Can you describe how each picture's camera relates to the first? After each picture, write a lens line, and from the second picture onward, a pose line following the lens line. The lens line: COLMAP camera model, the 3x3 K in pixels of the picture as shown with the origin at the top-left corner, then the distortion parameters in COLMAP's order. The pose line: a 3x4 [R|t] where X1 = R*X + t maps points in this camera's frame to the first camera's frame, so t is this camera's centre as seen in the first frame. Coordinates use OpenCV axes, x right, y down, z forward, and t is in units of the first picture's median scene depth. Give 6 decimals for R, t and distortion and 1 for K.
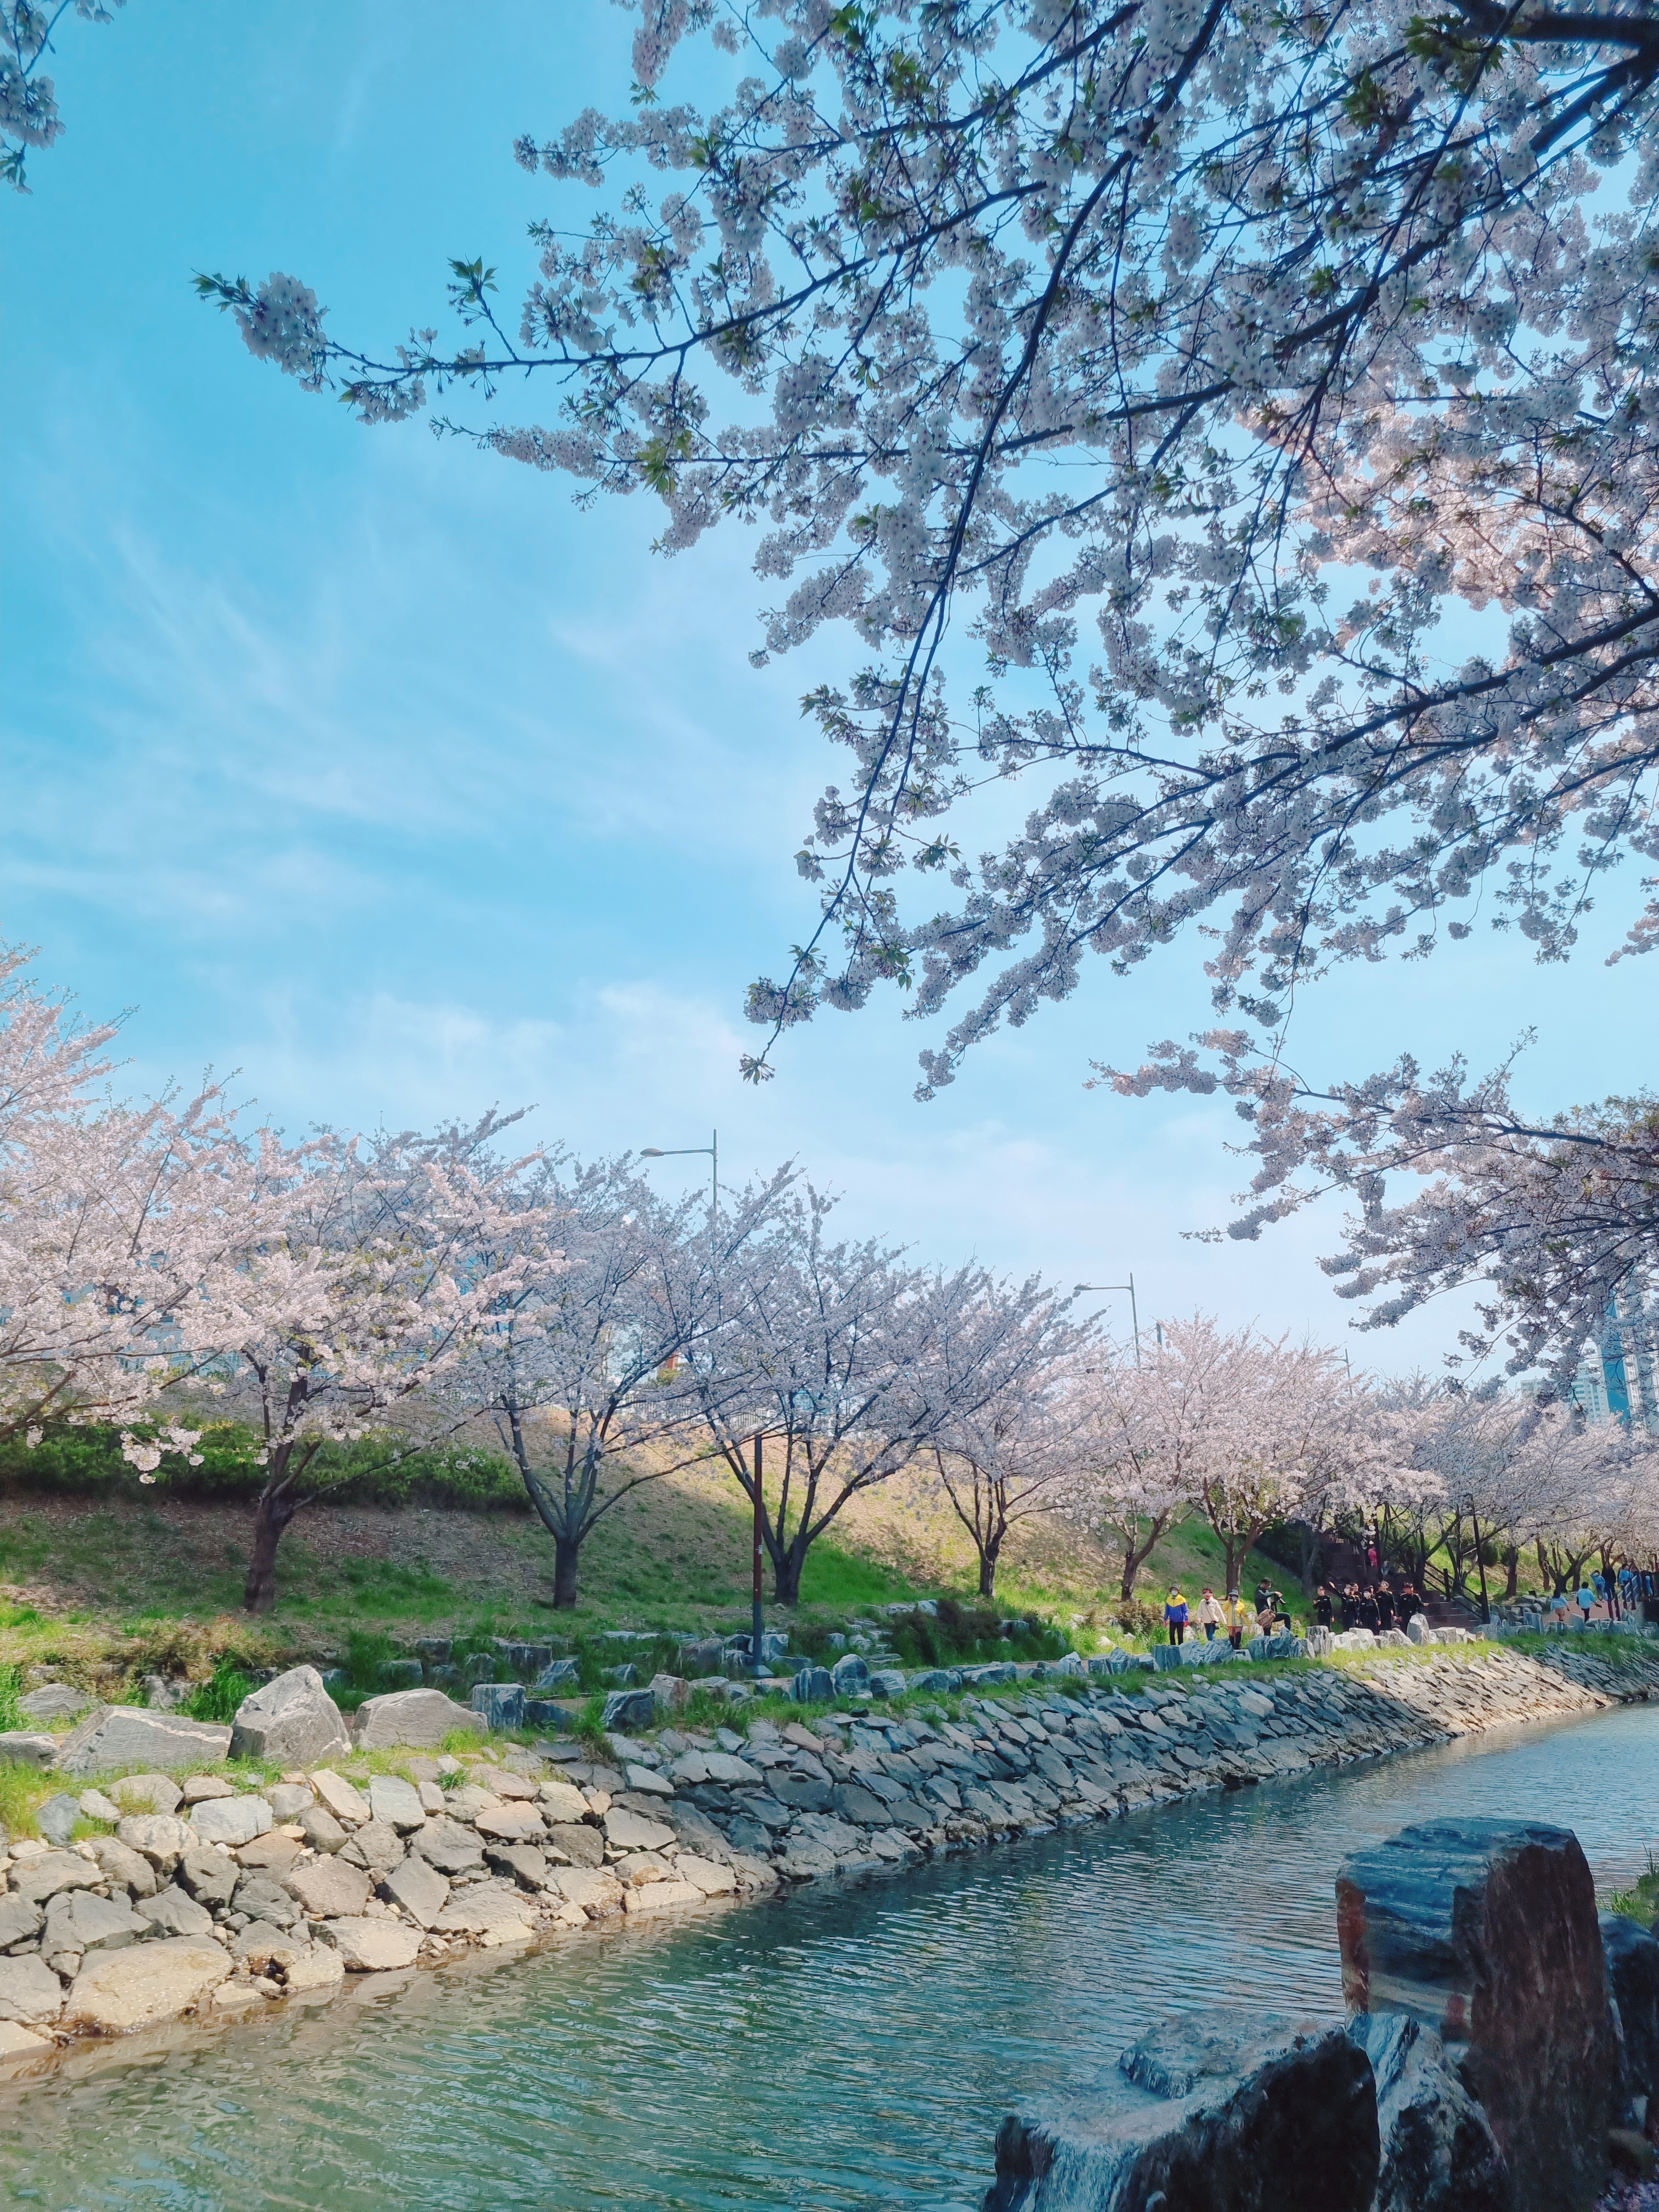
lens RADIAL K [[1542.5, 0, 829.5], [0, 1542.5, 1106.0], [0, 0, 1]] dist [0.049194, -0.028700]
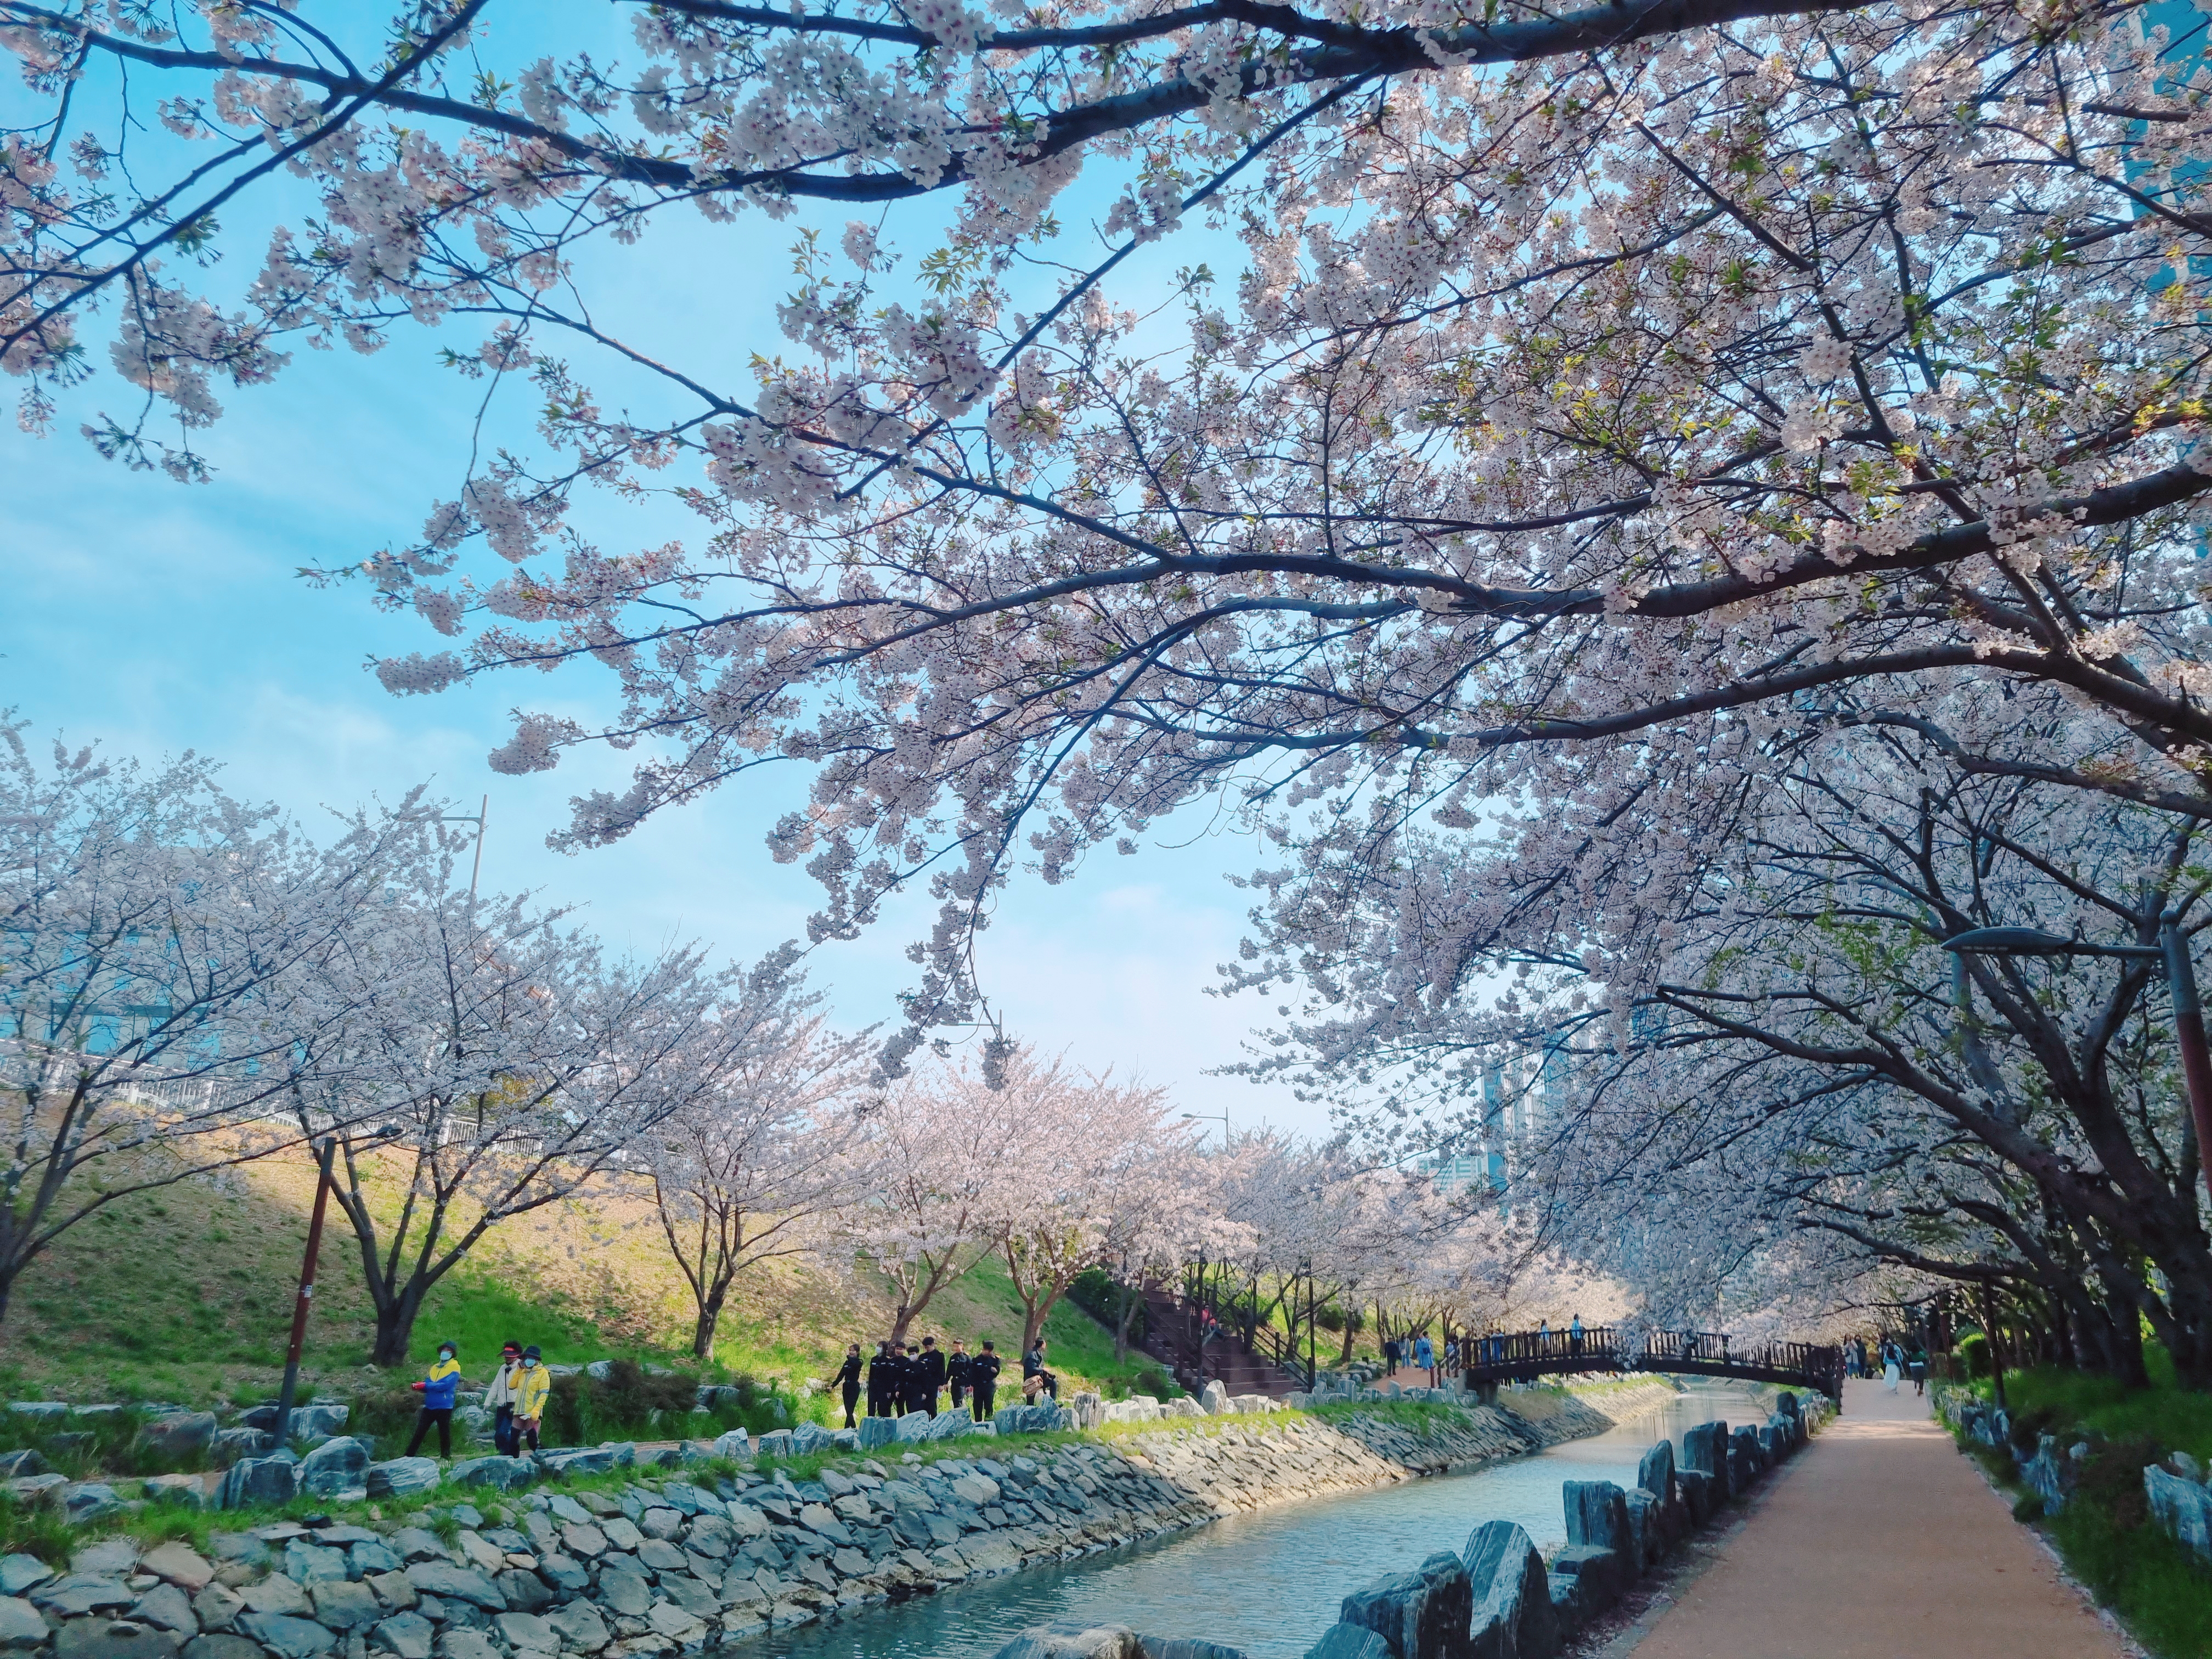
lens RADIAL K [[1542.5, 0, 1126.4], [0, 1542.5, 821.4], [0, 0, 1]] dist [0.049194, -0.028700]
pose [[0.973033, 0.091339, 0.211811, 0.154530], [-0.085937, 0.995700, -0.034594, 0.051068], [-0.214060, 0.015459, 0.976698, 0.169347]]
